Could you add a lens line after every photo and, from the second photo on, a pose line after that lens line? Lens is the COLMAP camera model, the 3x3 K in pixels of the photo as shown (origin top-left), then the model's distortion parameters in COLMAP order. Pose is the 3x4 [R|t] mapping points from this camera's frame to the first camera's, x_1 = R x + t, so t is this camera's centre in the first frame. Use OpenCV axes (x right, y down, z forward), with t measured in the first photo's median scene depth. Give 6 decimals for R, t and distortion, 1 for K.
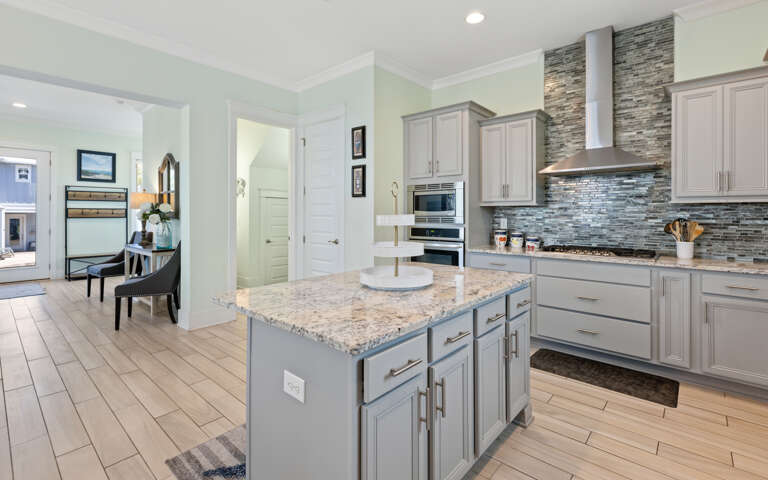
lens RADIAL K [[353.2, 0, 373.8], [0, 353.2, 213.7], [0, 0, 1]] dist [-0.000487, 0.000791]
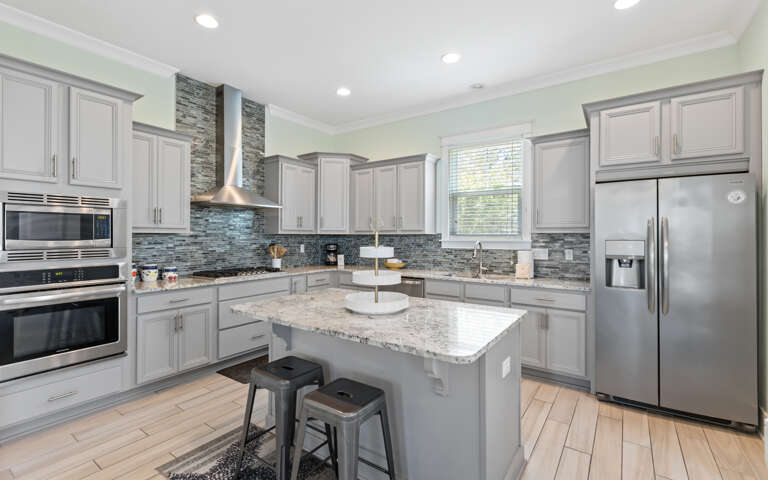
lens RADIAL K [[344.1, 0, 394.7], [0, 344.1, 233.8], [0, 0, 1]] dist [-0.001475, 0.002210]
pose [[-0.143959, 0.006390, 0.989563, -0.319658], [-0.001783, 0.999976, -0.006717, -0.009703], [-0.989582, -0.002731, -0.143944, 0.334454]]
